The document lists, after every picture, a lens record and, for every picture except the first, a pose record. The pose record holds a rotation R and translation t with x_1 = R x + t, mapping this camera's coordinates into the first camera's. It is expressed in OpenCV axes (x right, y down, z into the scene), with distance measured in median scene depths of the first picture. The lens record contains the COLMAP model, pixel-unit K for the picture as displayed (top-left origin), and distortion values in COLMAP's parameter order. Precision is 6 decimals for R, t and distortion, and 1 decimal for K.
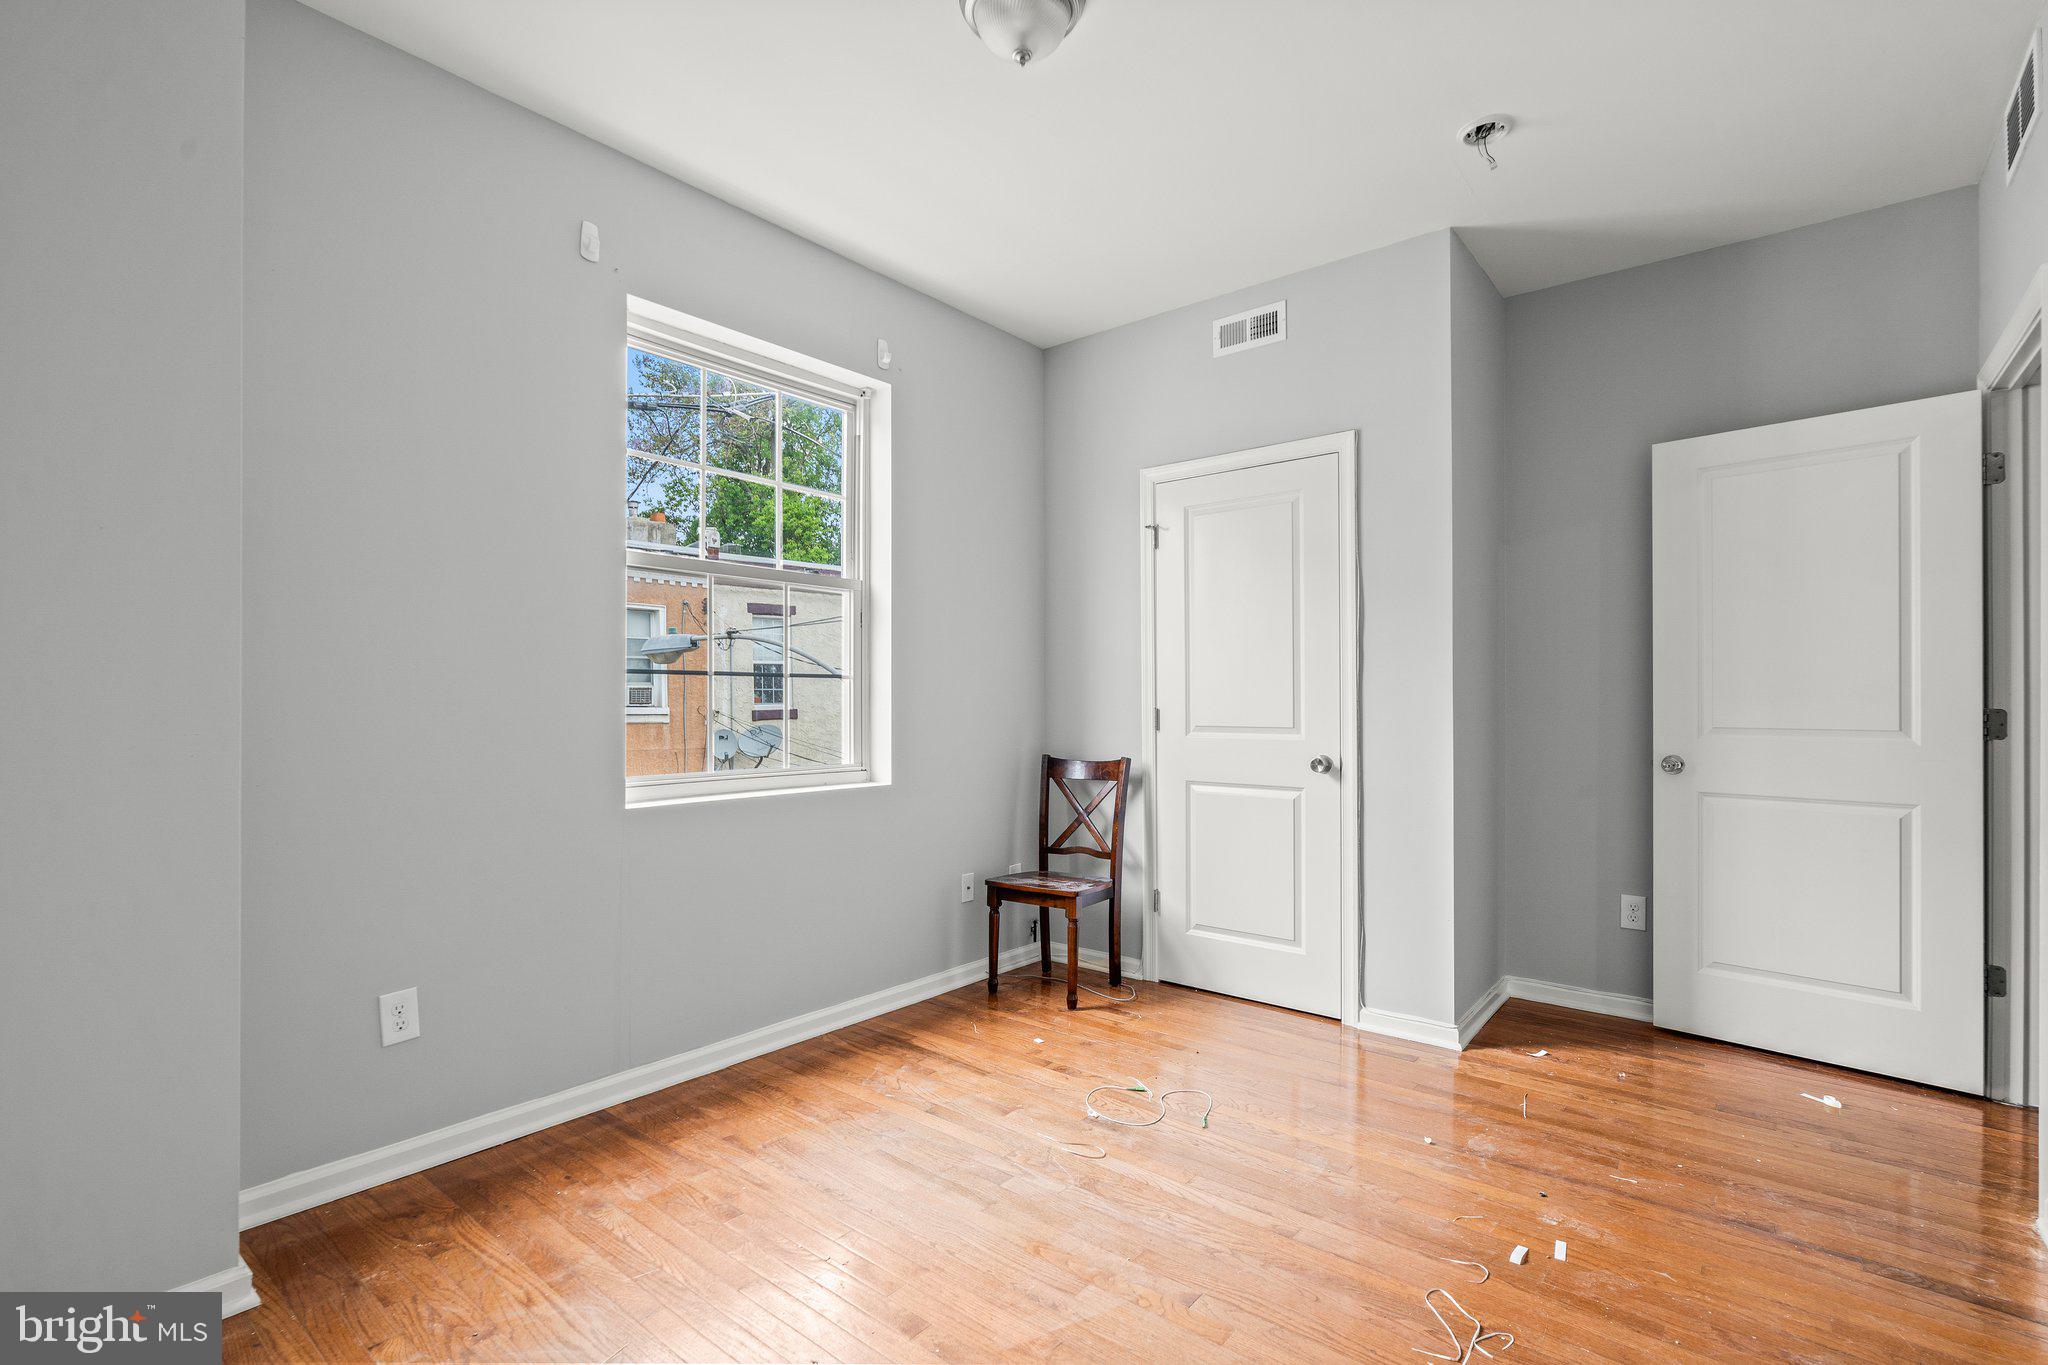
lens RADIAL K [[980.5, 0, 966.0], [0, 980.5, 680.9], [0, 0, 1]] dist [-0.036125, 0.016414]
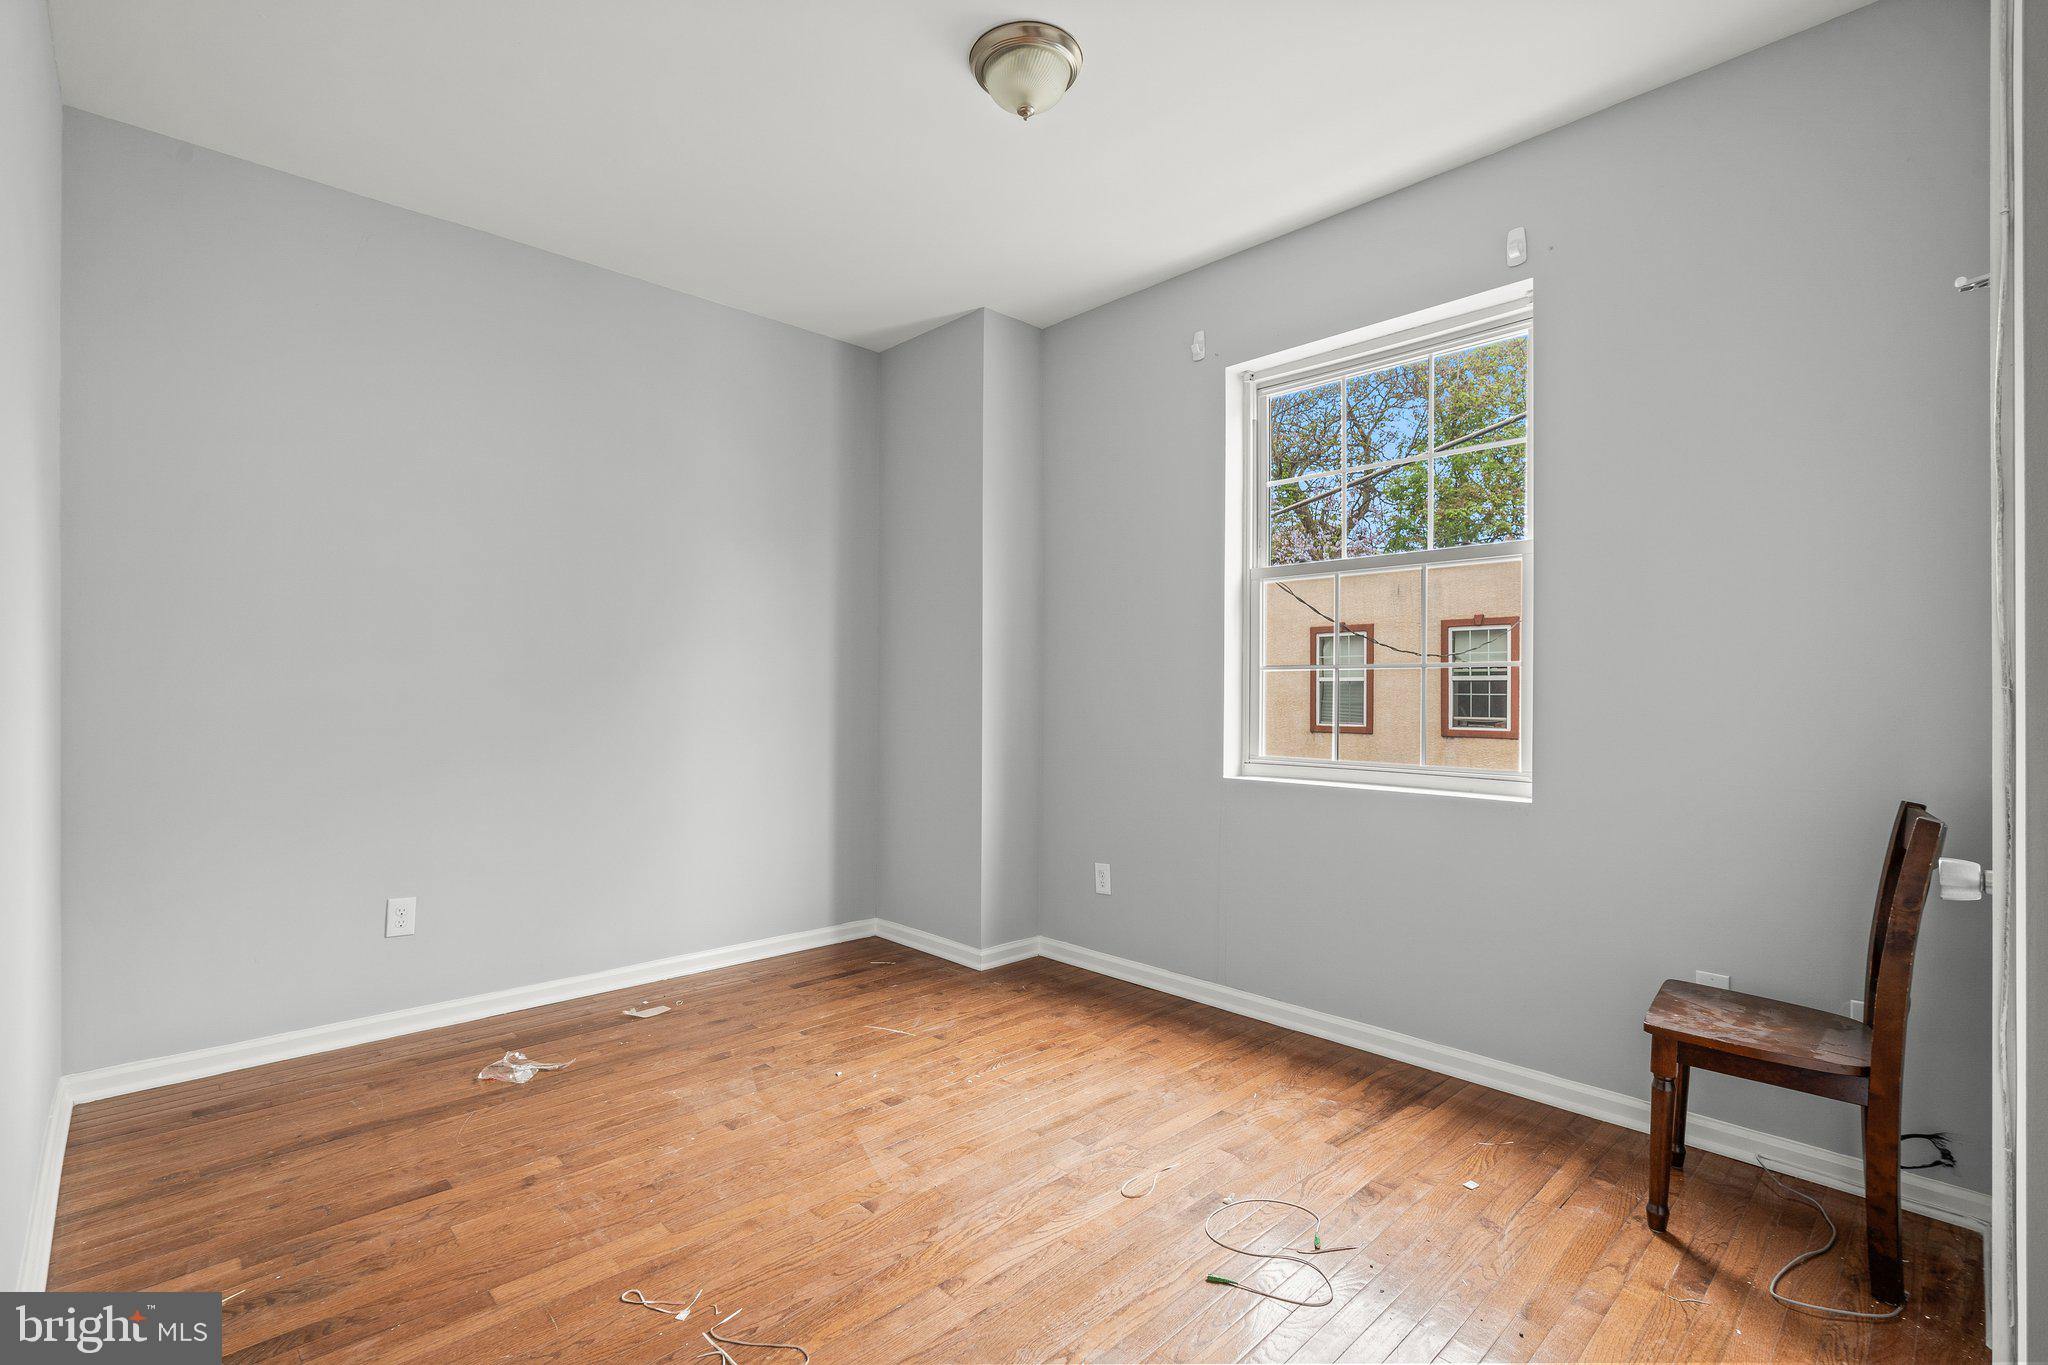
lens RADIAL K [[941.5, 0, 1024.0], [0, 941.5, 682.5], [0, 0, 1]] dist [0.002792, 0.000245]
pose [[-0.106002, -0.012258, -0.994290, 0.905181], [0.009313, 0.999868, -0.013320, 0.022982], [0.994322, -0.010672, -0.105873, 0.889495]]
